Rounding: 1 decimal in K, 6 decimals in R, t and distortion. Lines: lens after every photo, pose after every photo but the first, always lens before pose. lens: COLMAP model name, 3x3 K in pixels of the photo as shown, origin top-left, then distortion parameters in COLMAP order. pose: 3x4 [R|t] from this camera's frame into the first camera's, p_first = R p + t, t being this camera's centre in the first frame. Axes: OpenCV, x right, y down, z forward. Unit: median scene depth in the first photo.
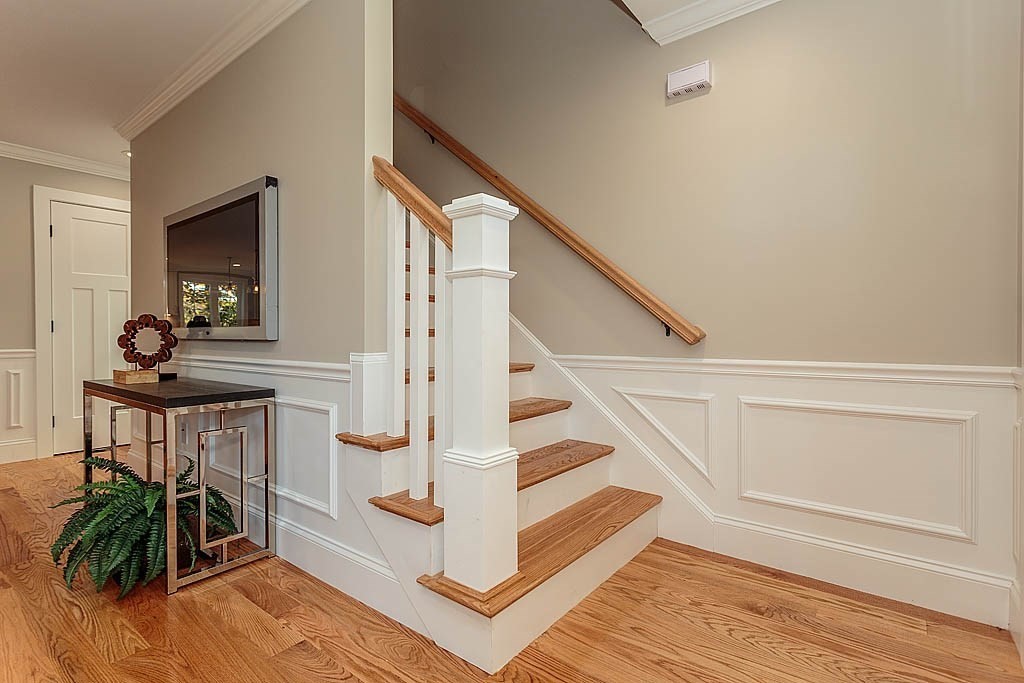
lens RADIAL K [[501.4, 0, 486.6], [0, 501.4, 340.7], [0, 0, 1]] dist [-0.030382, 0.000067]
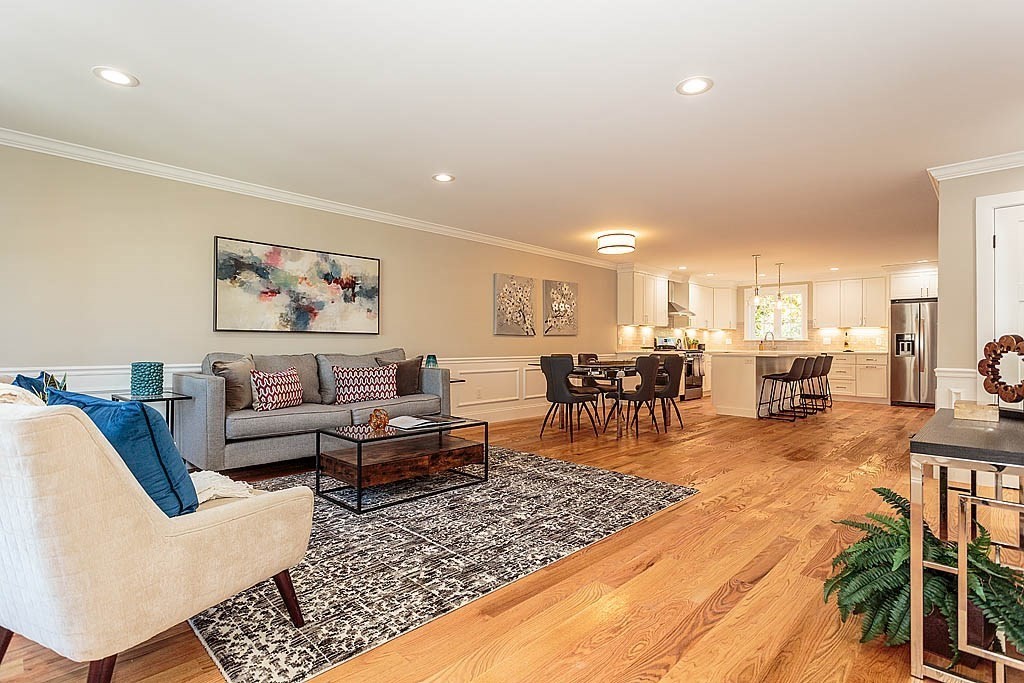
lens RADIAL K [[490.7, 0, 506.6], [0, 490.7, 342.8], [0, 0, 1]] dist [0.002768, 0.000239]
pose [[-0.089960, -0.004021, -0.995937, 0.179036], [-0.017843, 0.999838, -0.002425, -0.024777], [0.995786, 0.017553, -0.090017, 0.269476]]
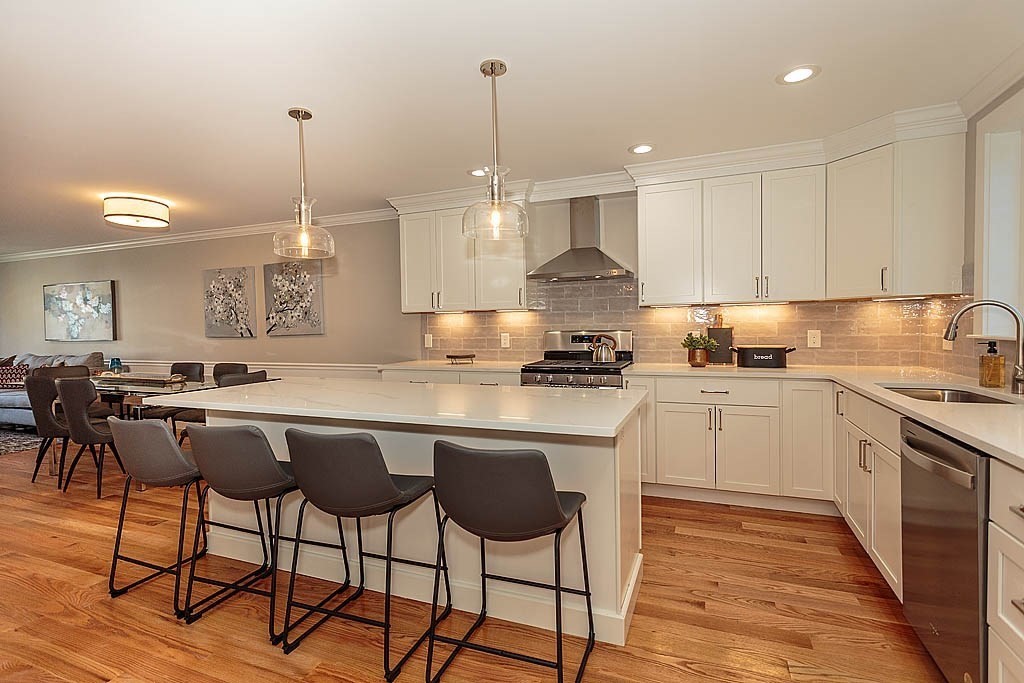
lens RADIAL K [[489.2, 0, 498.8], [0, 489.2, 340.9], [0, 0, 1]] dist [0.011633, 0.000250]
pose [[-0.955222, 0.023555, -0.294950, -2.905013], [0.011520, 0.999031, 0.042476, -0.136009], [0.295664, 0.037176, -0.954568, 2.579160]]
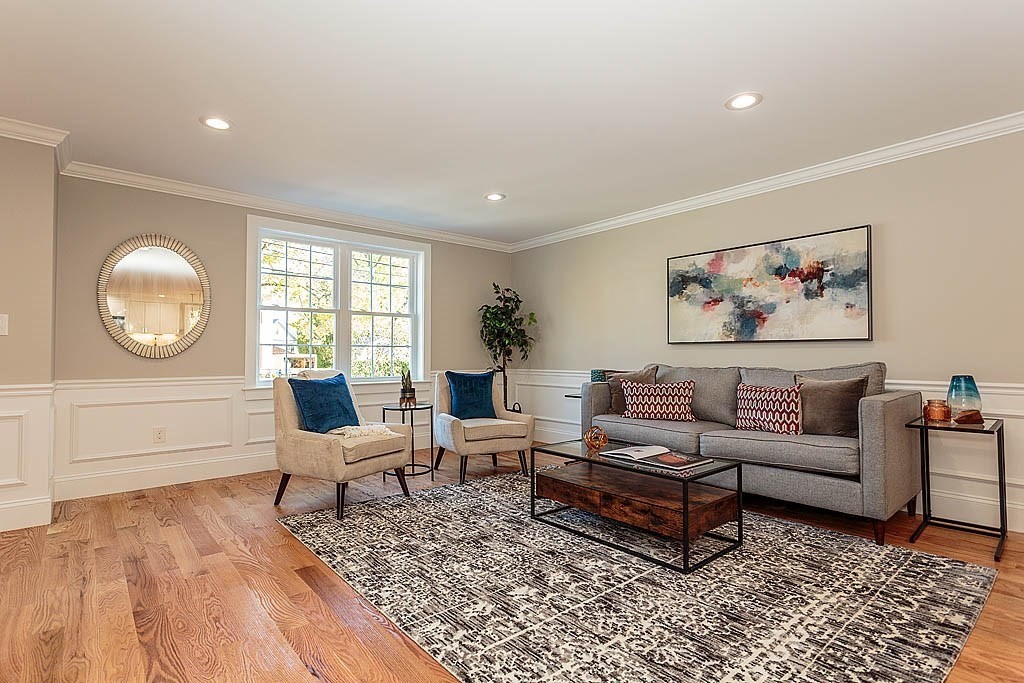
lens RADIAL K [[490.7, 0, 506.6], [0, 490.7, 342.8], [0, 0, 1]] dist [0.002768, 0.000239]
pose [[-0.986731, 0.004118, 0.162313, -1.022966], [0.002185, 0.999925, -0.012085, -0.034712], [-0.162350, -0.011570, -0.986665, 1.001187]]
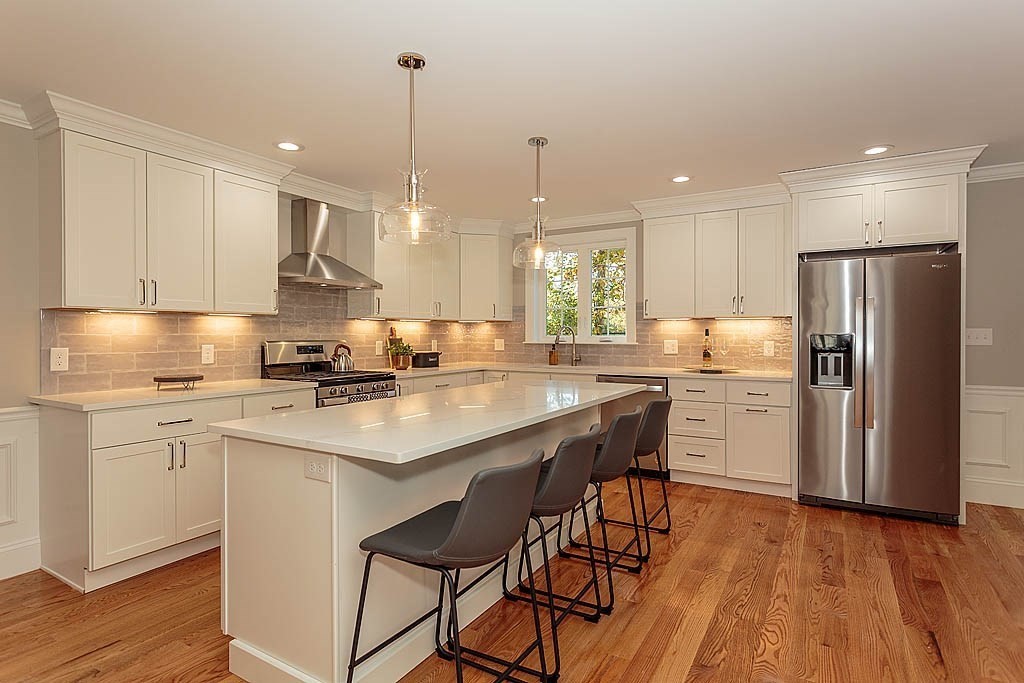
lens RADIAL K [[529.1, 0, 512.0], [0, 529.1, 341.5], [0, 0, 1]] dist [0.001655, 0.000161]
pose [[0.149908, 0.014444, -0.988594, -1.926698], [-0.011662, 0.999850, 0.012840, -0.123723], [0.988631, 0.009605, 0.150054, 1.484776]]
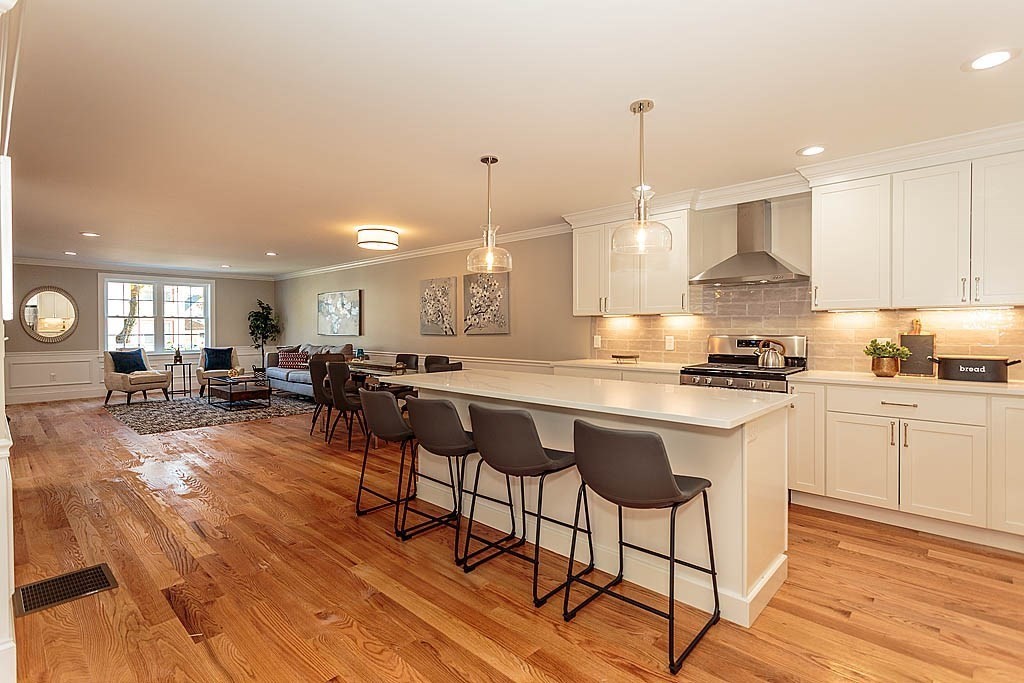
lens RADIAL K [[482.0, 0, 510.3], [0, 482.0, 333.1], [0, 0, 1]] dist [0.014158, 0.000138]
pose [[-0.998443, -0.000594, 0.055776, -2.950846], [0.000623, 0.999762, 0.021806, -0.139514], [-0.055775, 0.021806, -0.998205, 2.747302]]
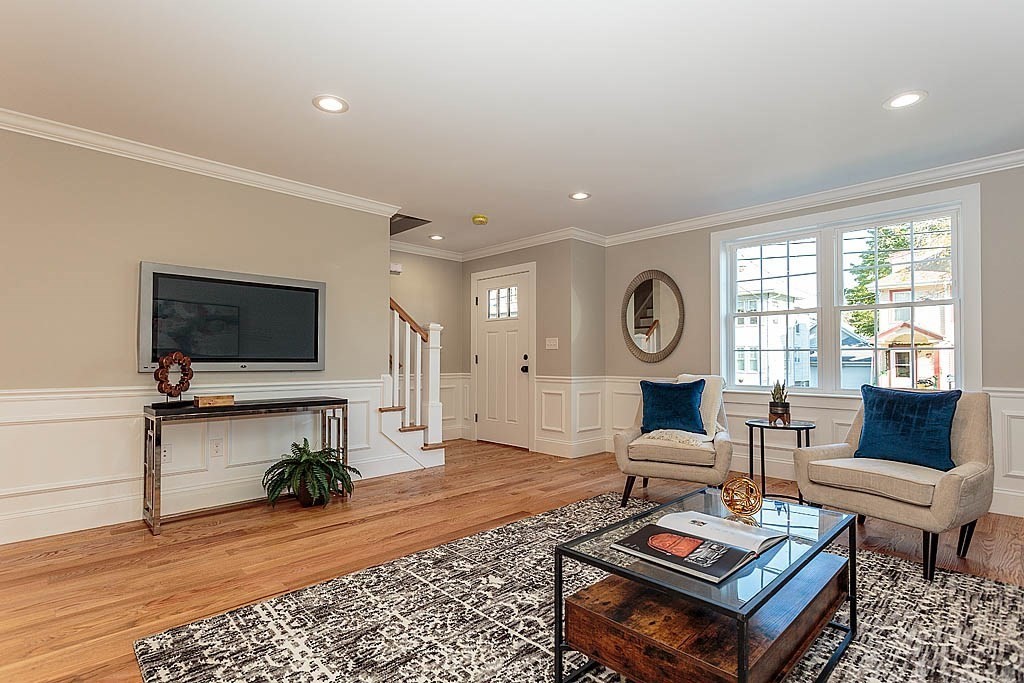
lens RADIAL K [[502.3, 0, 523.3], [0, 502.3, 352.9], [0, 0, 1]] dist [0.002099, 0.000199]
pose [[0.085157, 0.014798, 0.996258, -1.785425], [0.010355, 0.999823, -0.015736, -0.022297], [-0.996314, 0.011656, 0.084988, 0.080686]]
